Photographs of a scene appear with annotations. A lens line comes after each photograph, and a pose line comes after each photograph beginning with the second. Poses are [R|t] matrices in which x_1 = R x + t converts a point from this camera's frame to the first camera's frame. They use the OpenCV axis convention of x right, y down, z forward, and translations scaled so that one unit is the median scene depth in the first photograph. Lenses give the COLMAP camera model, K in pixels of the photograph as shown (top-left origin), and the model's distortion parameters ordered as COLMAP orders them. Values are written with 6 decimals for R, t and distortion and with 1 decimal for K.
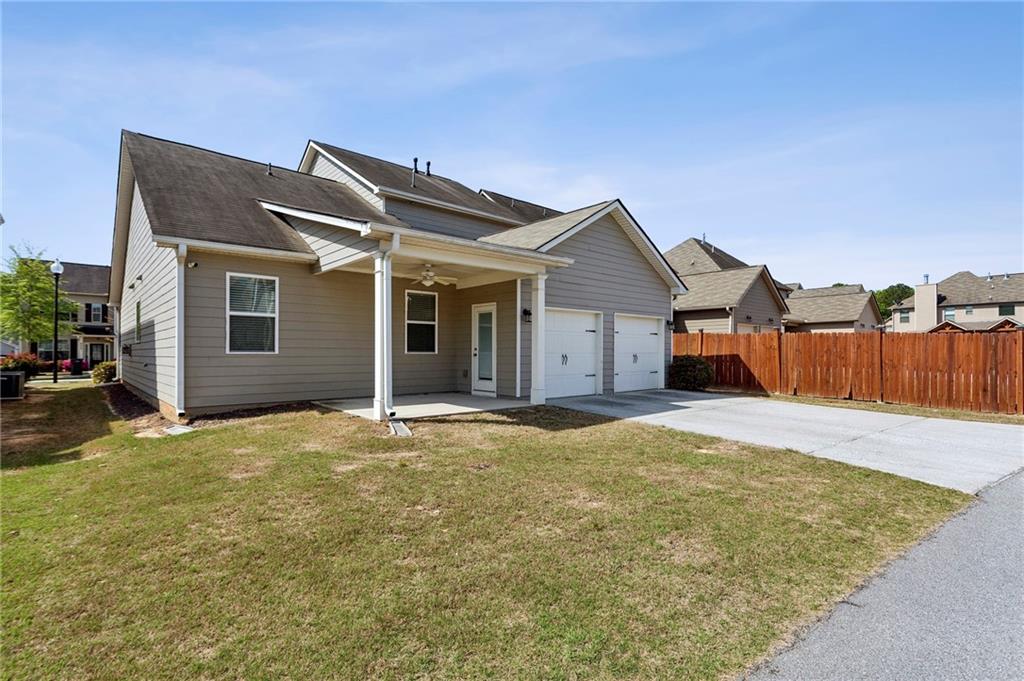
lens RADIAL K [[486.5, 0, 517.3], [0, 486.5, 344.4], [0, 0, 1]] dist [0.002667, 0.000478]
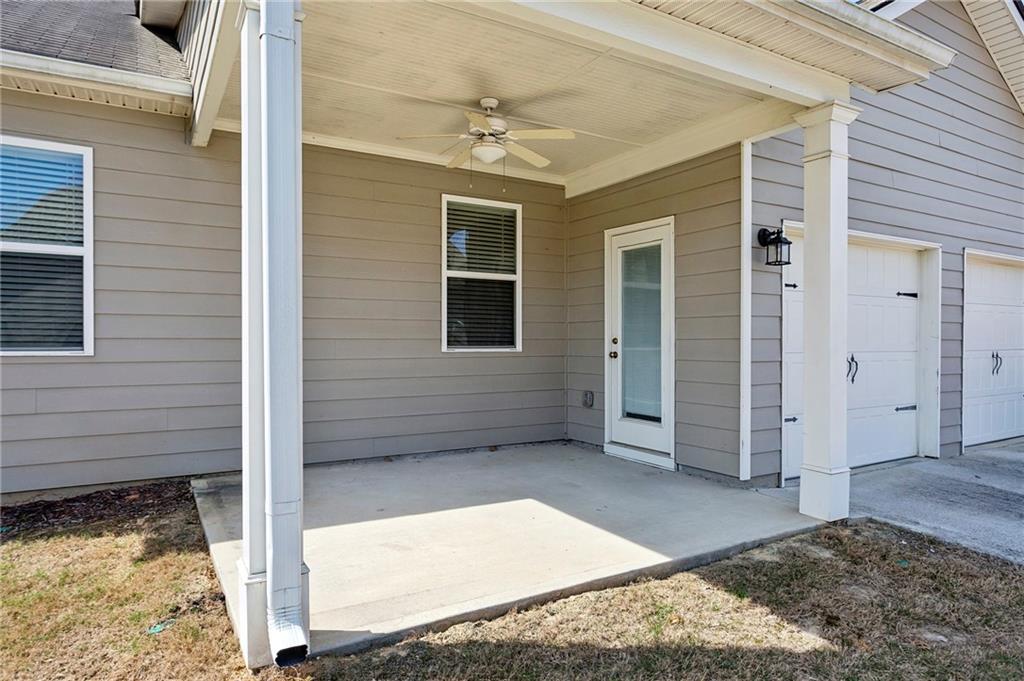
lens RADIAL K [[620.6, 0, 512.7], [0, 620.6, 339.3], [0, 0, 1]] dist [-0.000964, -0.000005]
pose [[0.981106, 0.002398, -0.193455, -0.070372], [0.001123, 0.999836, 0.018092, -0.000634], [0.193467, -0.017967, 0.980942, 0.491287]]
